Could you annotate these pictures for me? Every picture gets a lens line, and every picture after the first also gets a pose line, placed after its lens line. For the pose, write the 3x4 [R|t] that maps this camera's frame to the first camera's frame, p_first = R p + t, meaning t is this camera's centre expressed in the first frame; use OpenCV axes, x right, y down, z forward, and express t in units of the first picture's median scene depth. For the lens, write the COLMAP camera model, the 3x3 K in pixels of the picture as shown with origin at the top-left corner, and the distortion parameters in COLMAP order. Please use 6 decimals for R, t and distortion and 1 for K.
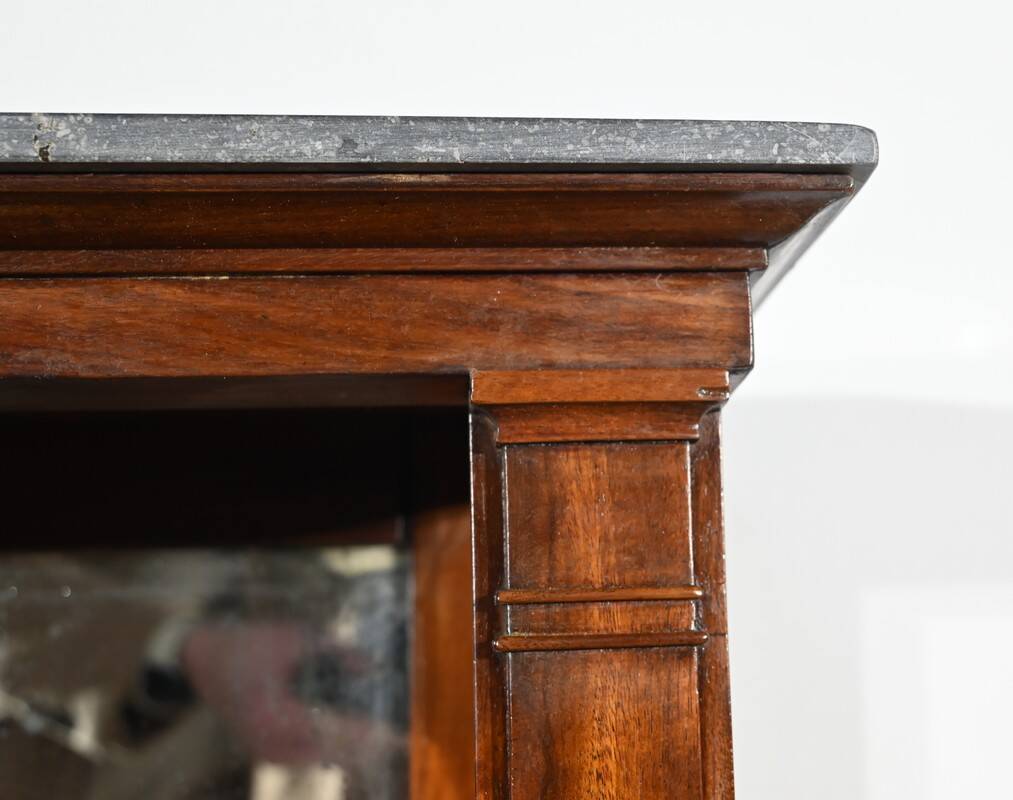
lens RADIAL K [[1539.2, 0, 656.7], [0, 1539.2, 401.2], [0, 0, 1]] dist [0.003740, 0.044090]
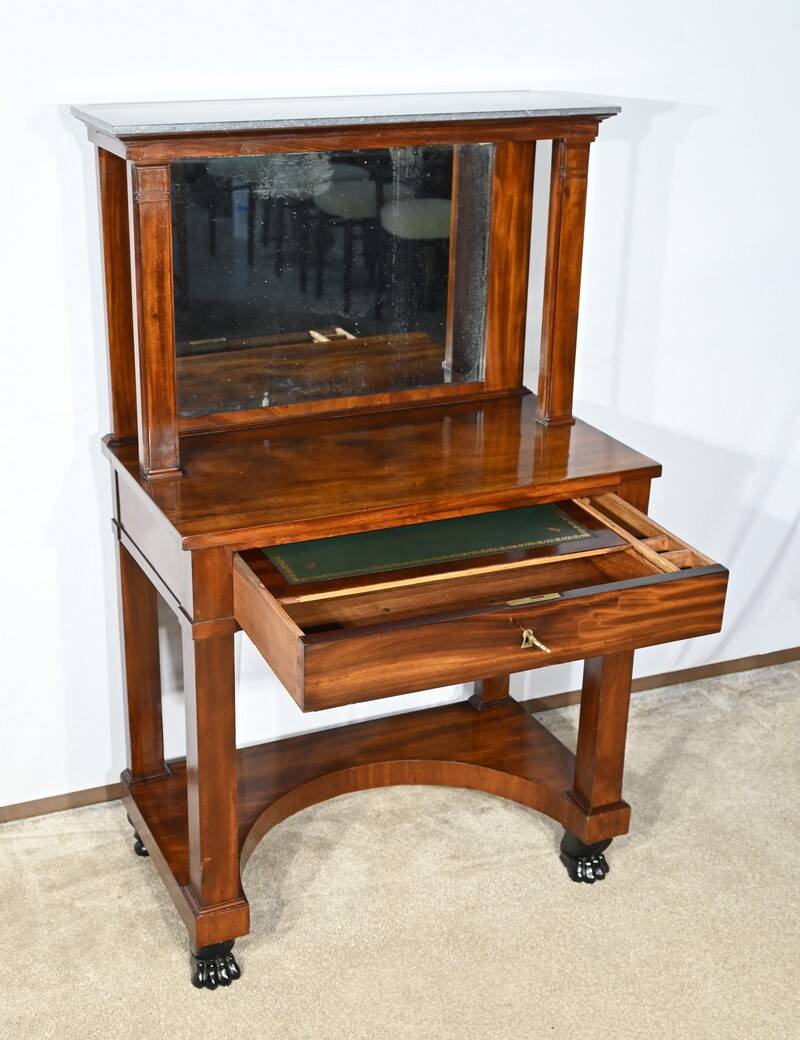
lens RADIAL K [[1467.4, 0, 368.4], [0, 1467.4, 524.1], [0, 0, 1]] dist [0.010351, 0.004780]
pose [[0.950769, -0.071489, 0.301542, -3.220228], [-0.094547, 0.859726, 0.501928, -1.846742], [-0.295126, -0.505728, 0.810642, -5.272581]]
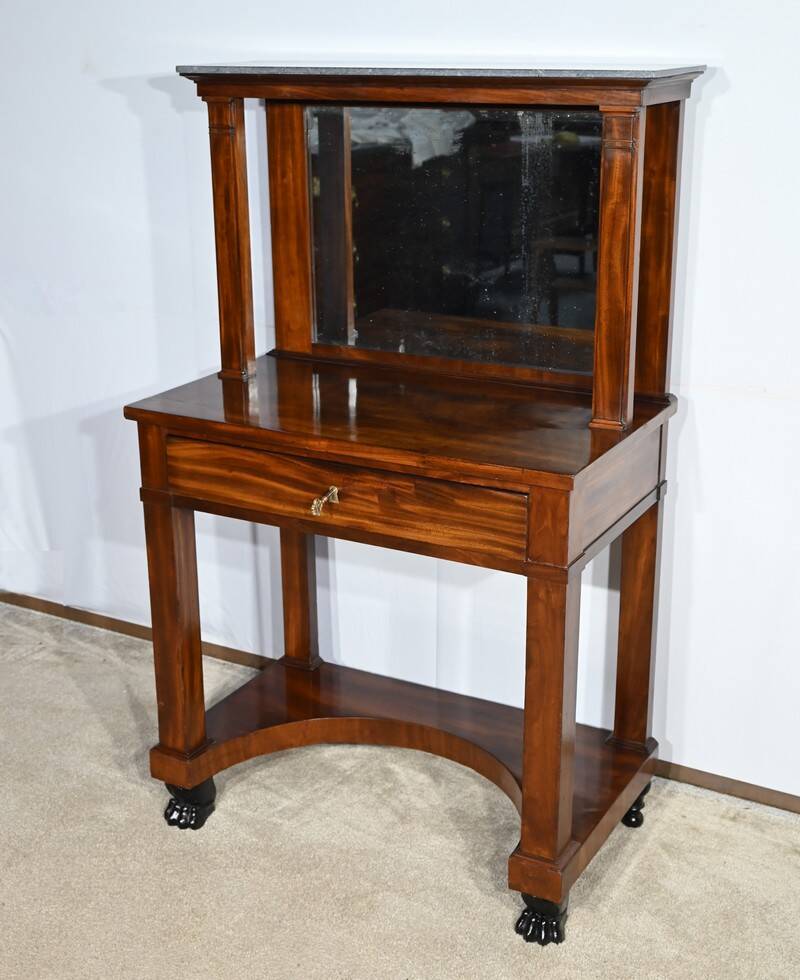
lens RADIAL K [[1375.7, 0, 416.4], [0, 1375.7, 488.6], [0, 0, 1]] dist [0.006988, 0.033009]
pose [[0.826240, 0.208021, -0.523503, 2.652572], [0.071408, 0.883146, 0.463632, -1.356109], [0.558774, -0.420454, 0.714836, -4.335811]]
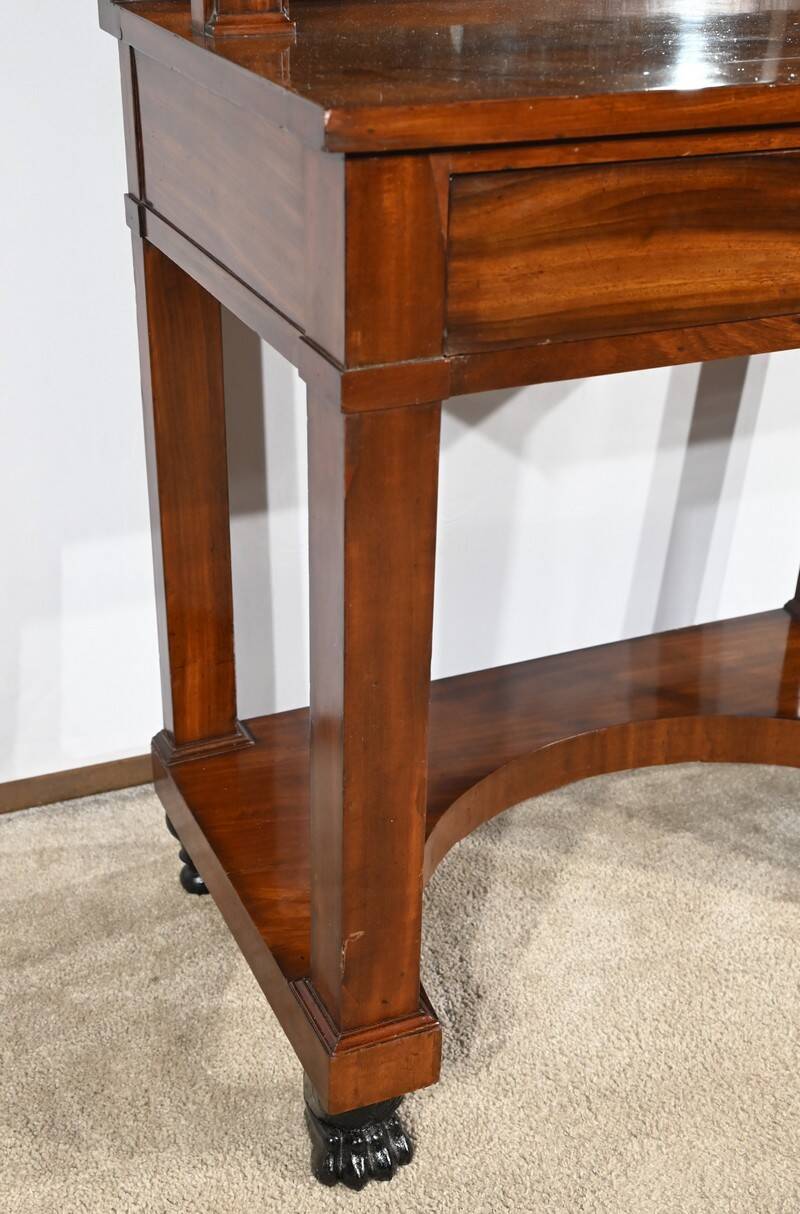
lens RADIAL K [[1630.3, 0, 398.9], [0, 1630.3, 683.8], [0, 0, 1]] dist [0.012900, 0.014723]
pose [[0.952317, -0.108986, 0.284982, -2.816477], [-0.095906, 0.779759, 0.618690, 0.441239], [-0.289646, -0.616521, 0.732125, -2.538535]]
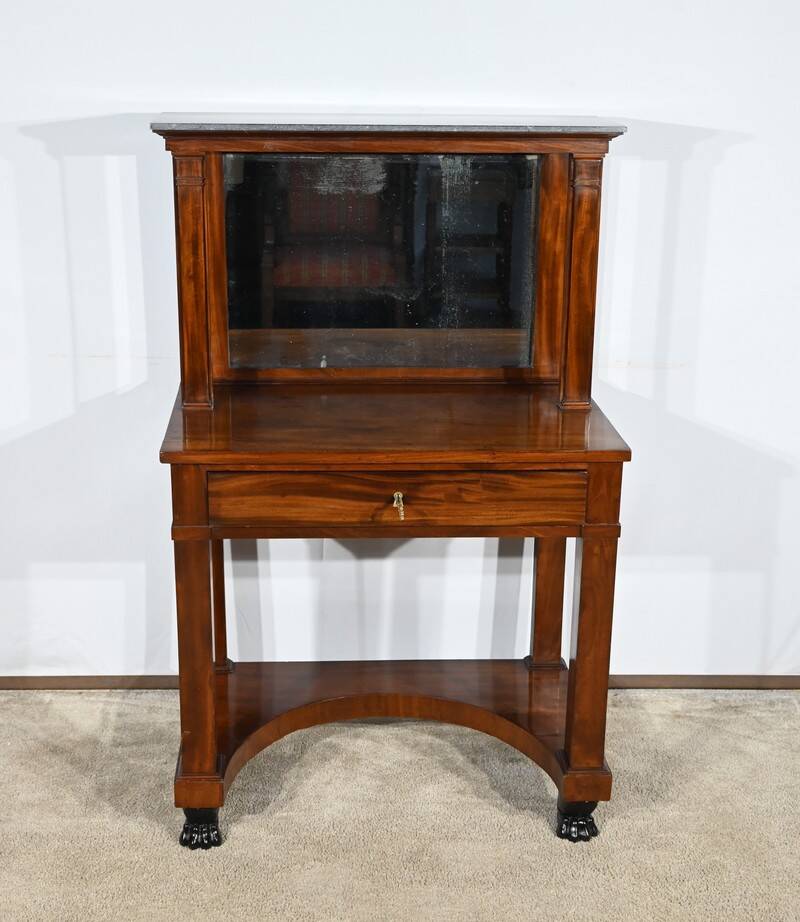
lens RADIAL K [[1286.3, 0, 359.4], [0, 1286.3, 393.8], [0, 0, 1]] dist [-0.003396, -0.039848]
pose [[0.996818, 0.060214, -0.052229, -0.825149], [-0.031602, 0.900089, 0.434558, -1.805377], [0.073177, -0.431525, 0.899128, -5.797259]]
